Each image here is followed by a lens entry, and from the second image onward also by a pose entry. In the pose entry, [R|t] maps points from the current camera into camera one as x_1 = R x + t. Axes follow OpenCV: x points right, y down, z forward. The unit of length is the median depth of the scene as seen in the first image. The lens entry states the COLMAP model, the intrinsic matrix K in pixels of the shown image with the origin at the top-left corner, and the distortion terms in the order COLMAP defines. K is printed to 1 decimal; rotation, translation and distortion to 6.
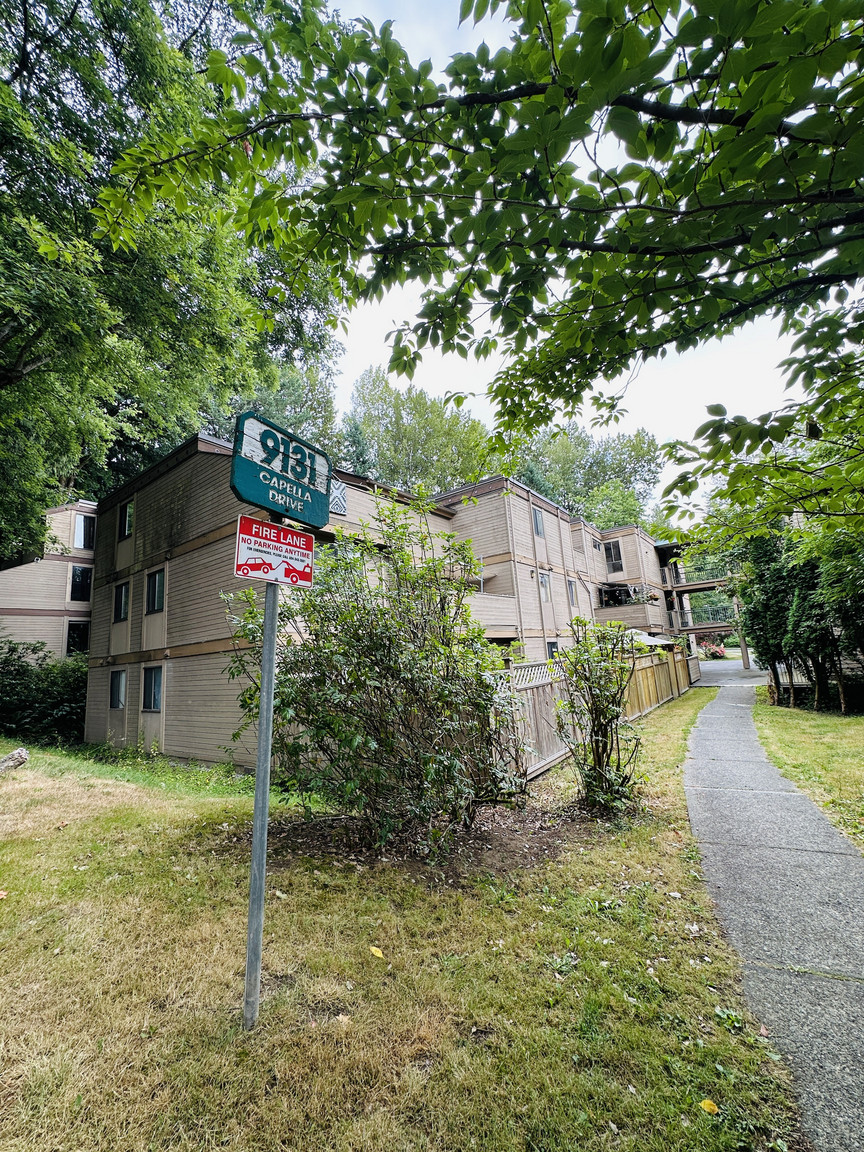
lens RADIAL K [[459.6, 0, 432.6], [0, 459.6, 577.2], [0, 0, 1]] dist [-0.001284, 0.000568]
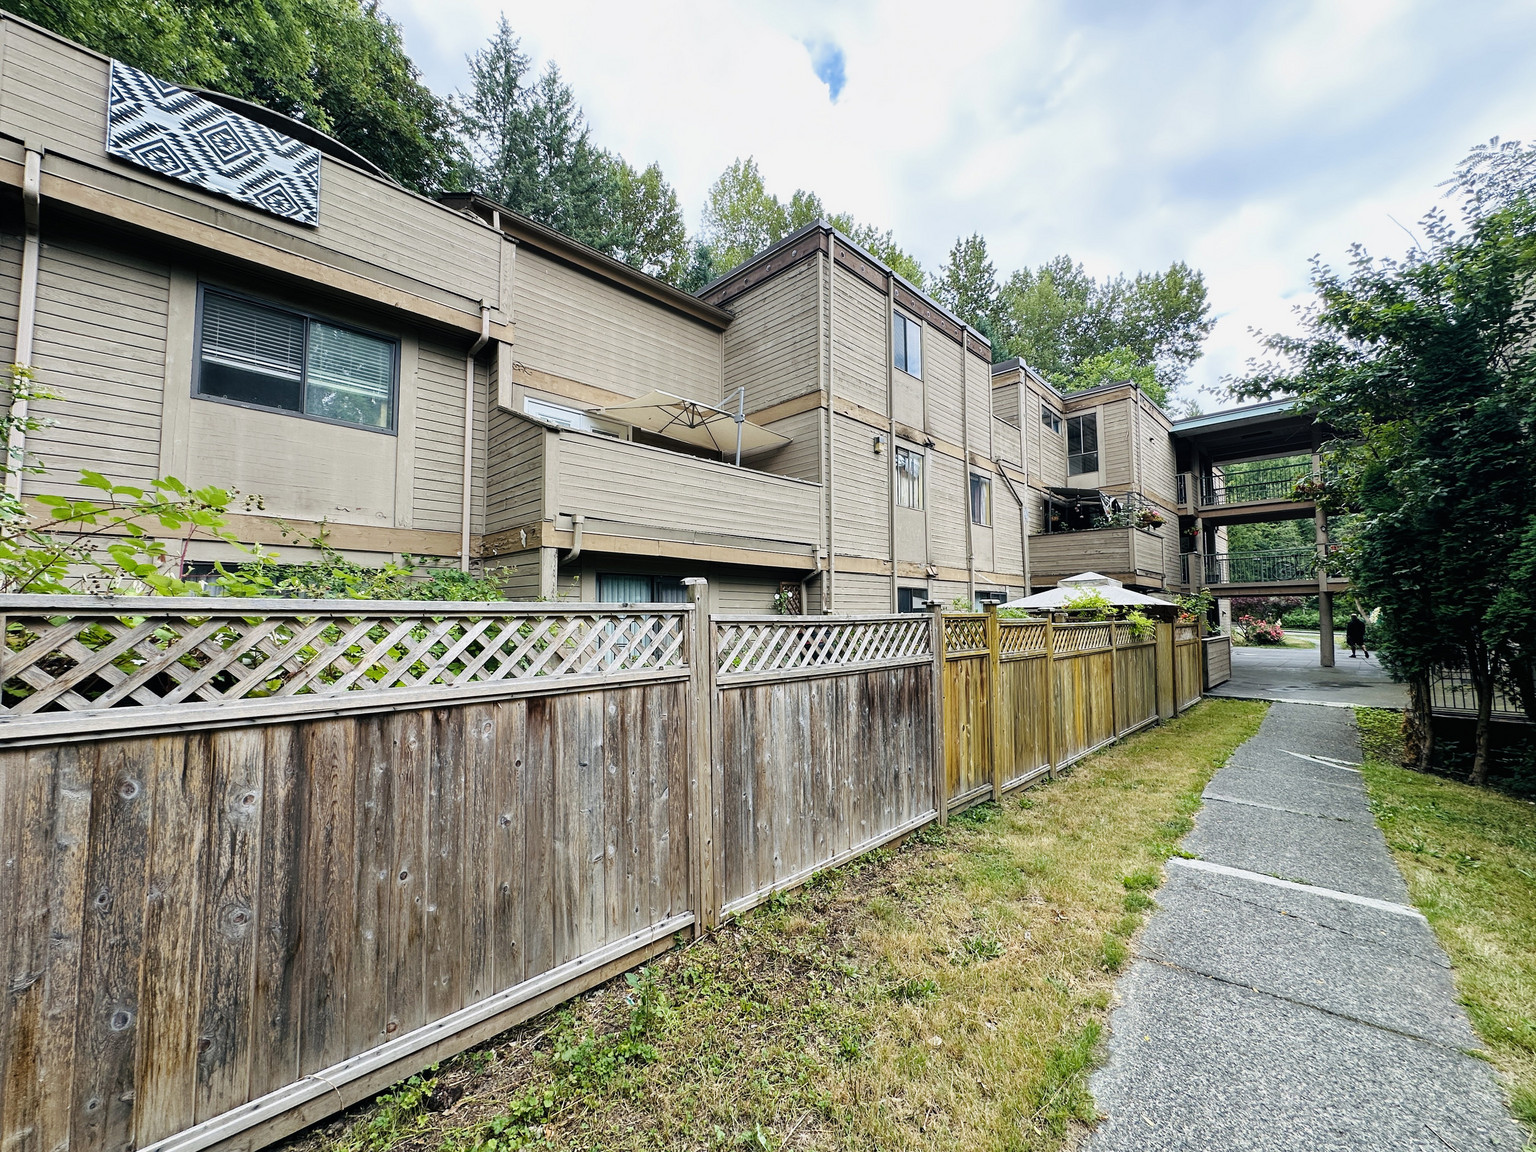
lens RADIAL K [[612.8, 0, 767.1], [0, 612.8, 577.9], [0, 0, 1]] dist [-0.001284, 0.000568]
pose [[0.989216, 0.057127, -0.134862, 0.155492], [-0.041109, 0.992079, 0.118700, 0.047012], [0.140575, -0.111876, 0.983729, 0.263163]]
